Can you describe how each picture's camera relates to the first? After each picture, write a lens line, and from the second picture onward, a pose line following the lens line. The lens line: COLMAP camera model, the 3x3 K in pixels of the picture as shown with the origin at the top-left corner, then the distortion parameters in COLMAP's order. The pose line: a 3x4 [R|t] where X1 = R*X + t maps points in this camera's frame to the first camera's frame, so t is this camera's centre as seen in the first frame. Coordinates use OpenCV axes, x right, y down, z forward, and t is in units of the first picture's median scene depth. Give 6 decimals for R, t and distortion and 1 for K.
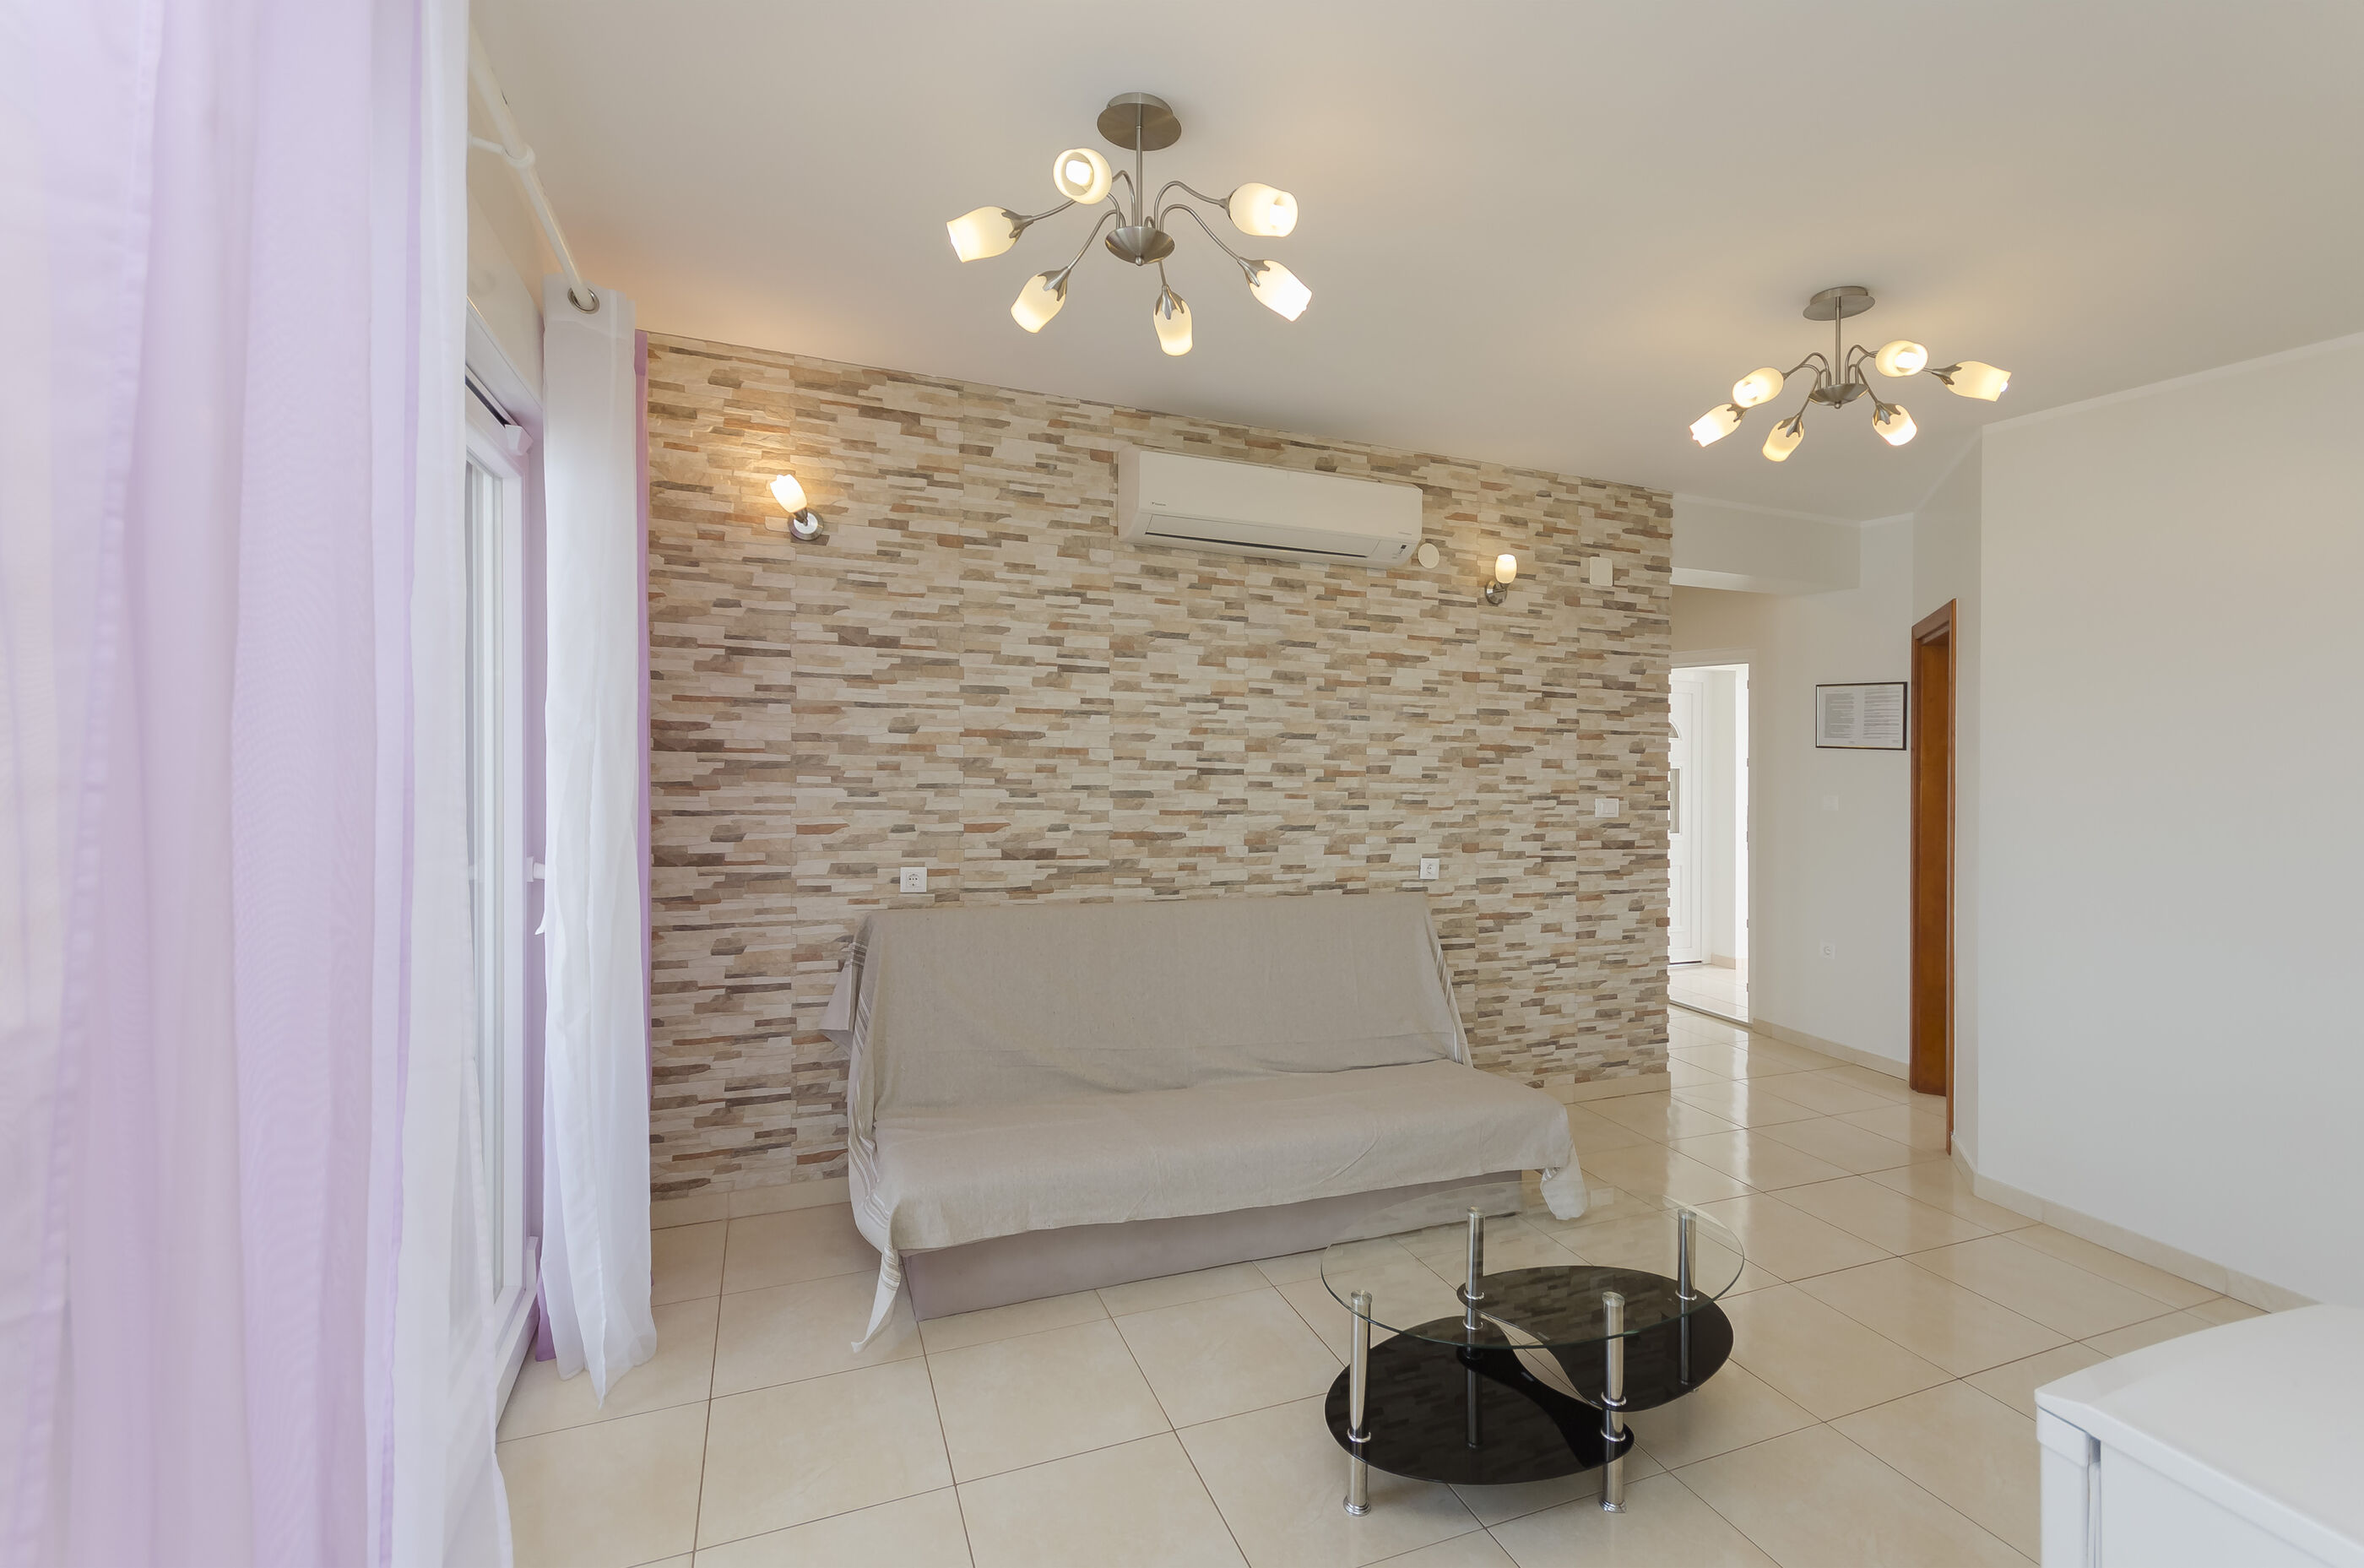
lens RADIAL K [[1039.2, 0, 1192.4], [0, 1039.2, 763.5], [0, 0, 1]] dist [0.000221, -0.000425]
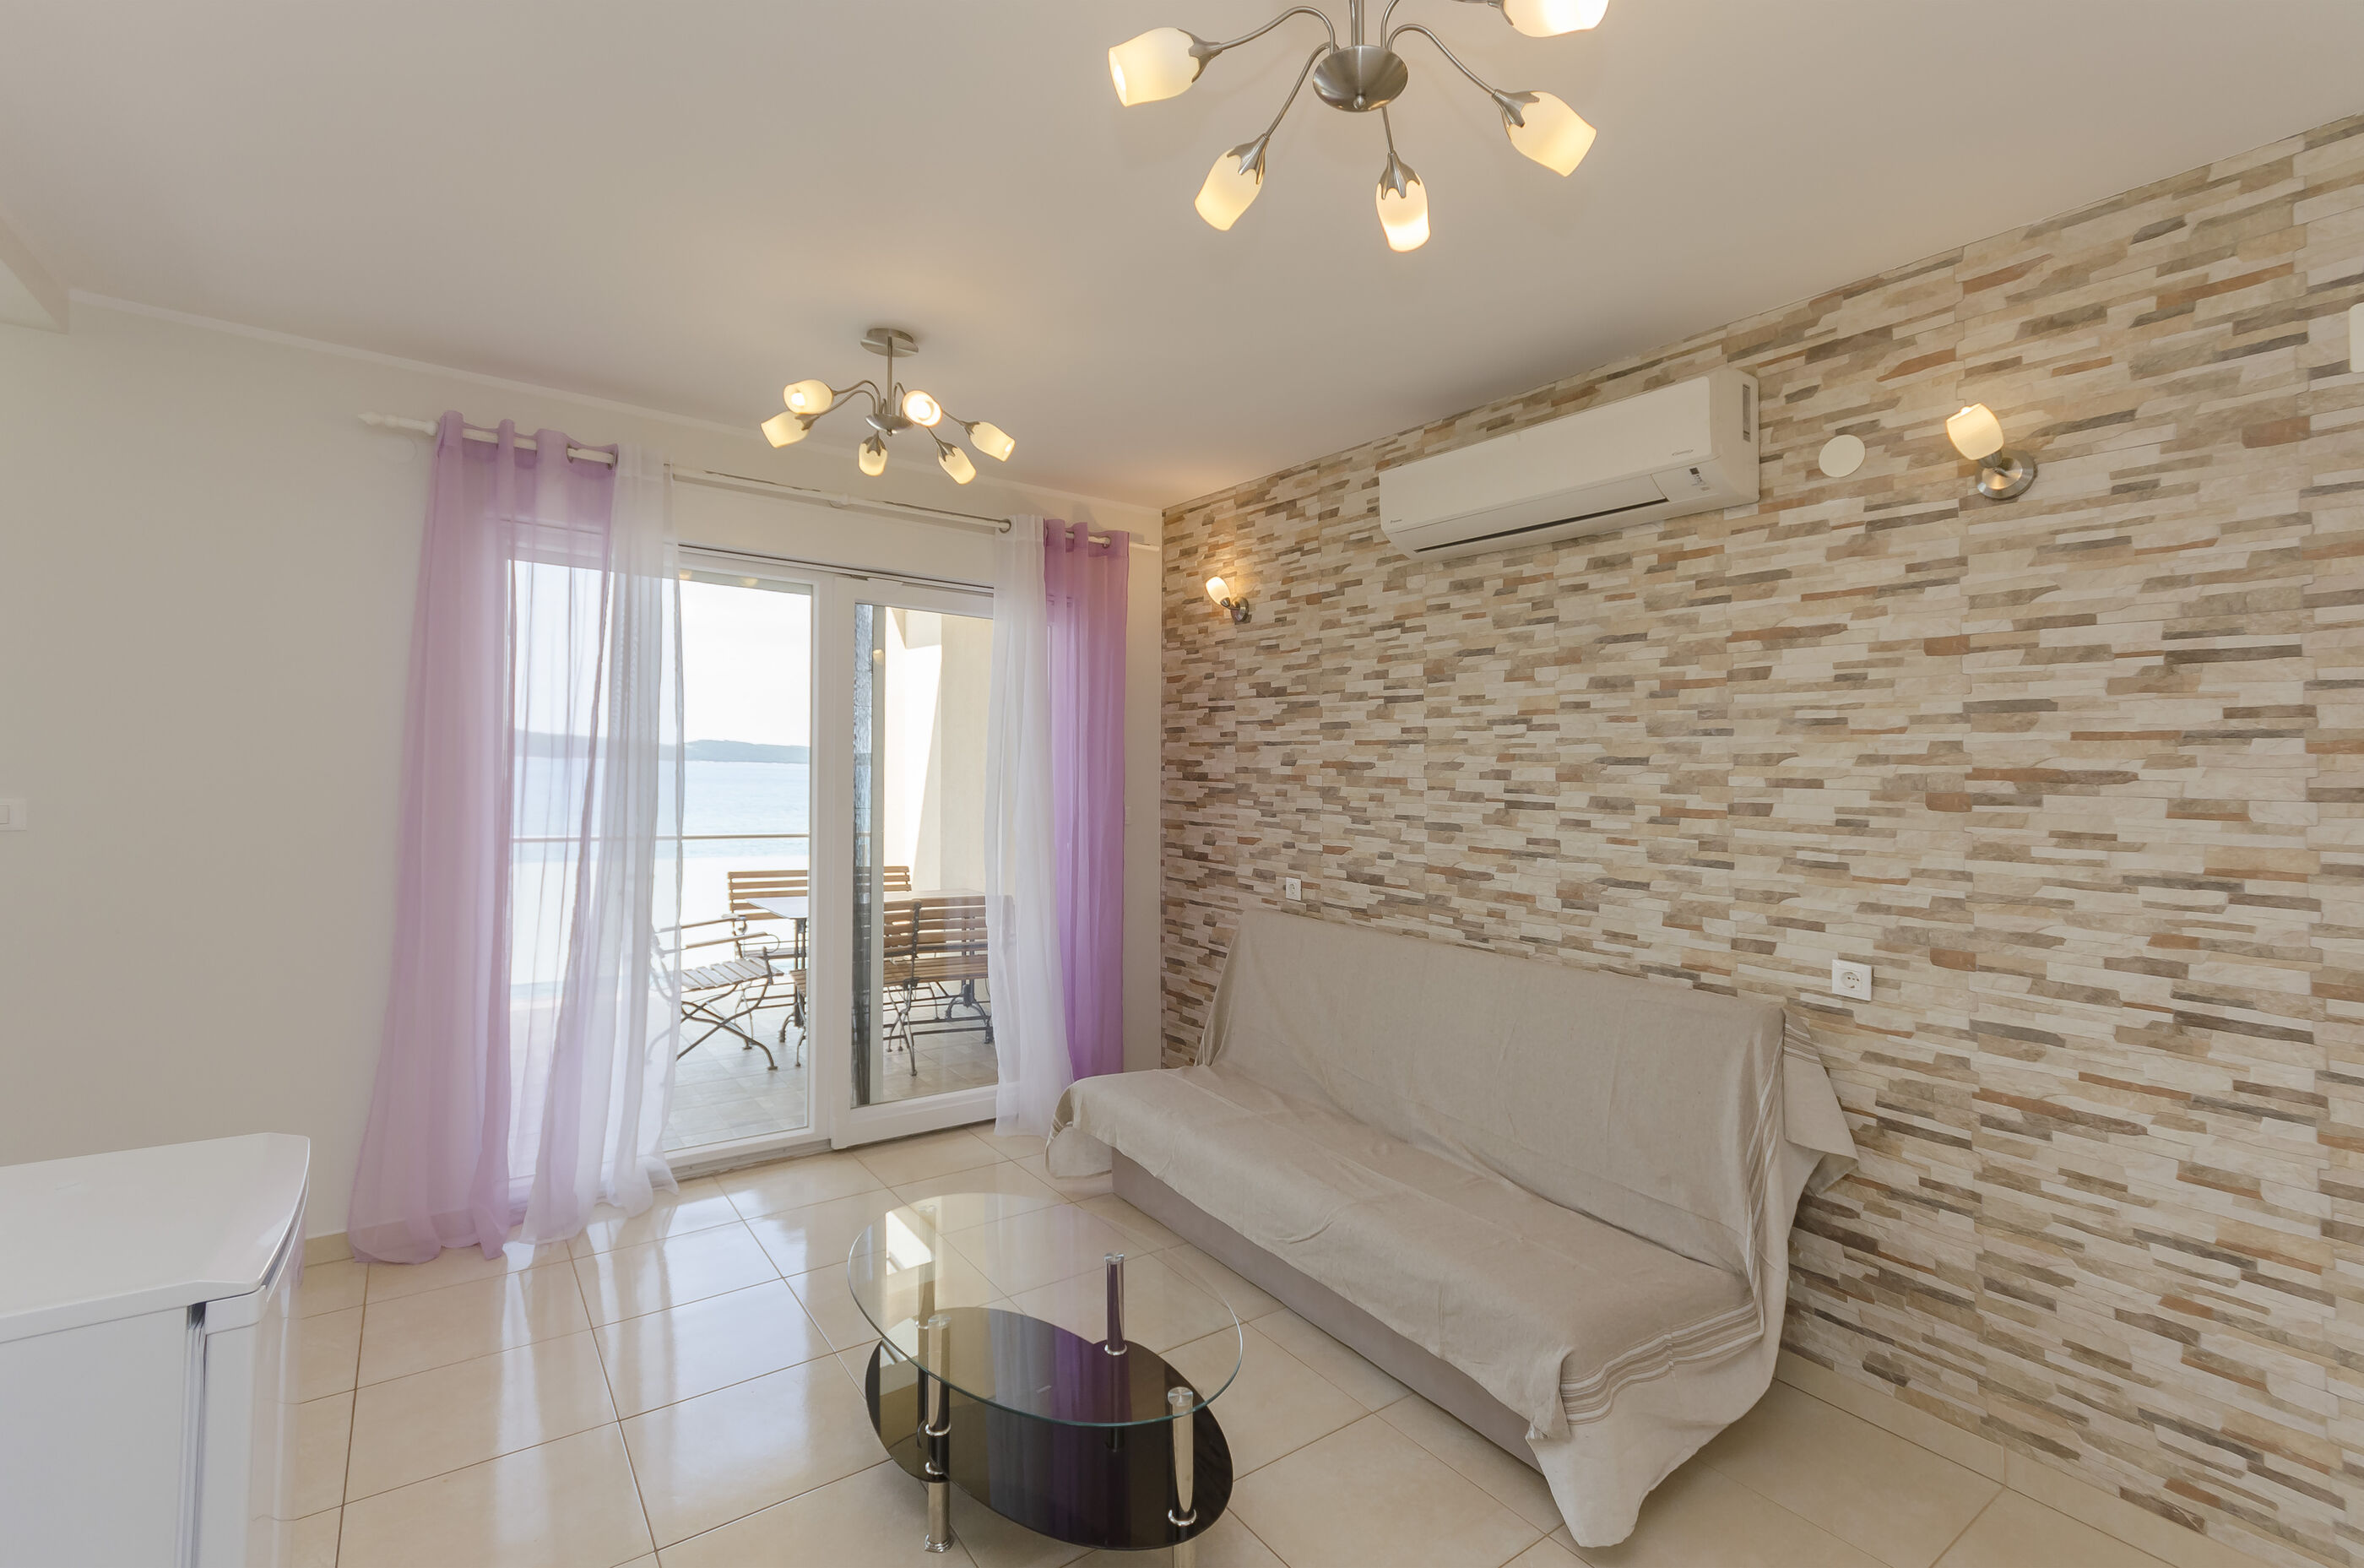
lens RADIAL K [[1053.2, 0, 1189.0], [0, 1053.2, 739.2], [0, 0, 1]] dist [0.001717, 0.009214]
pose [[0.242063, -0.031979, -0.969733, 0.784571], [0.001800, 0.999470, -0.032511, -0.018291], [0.970259, 0.006124, 0.241993, 0.527022]]
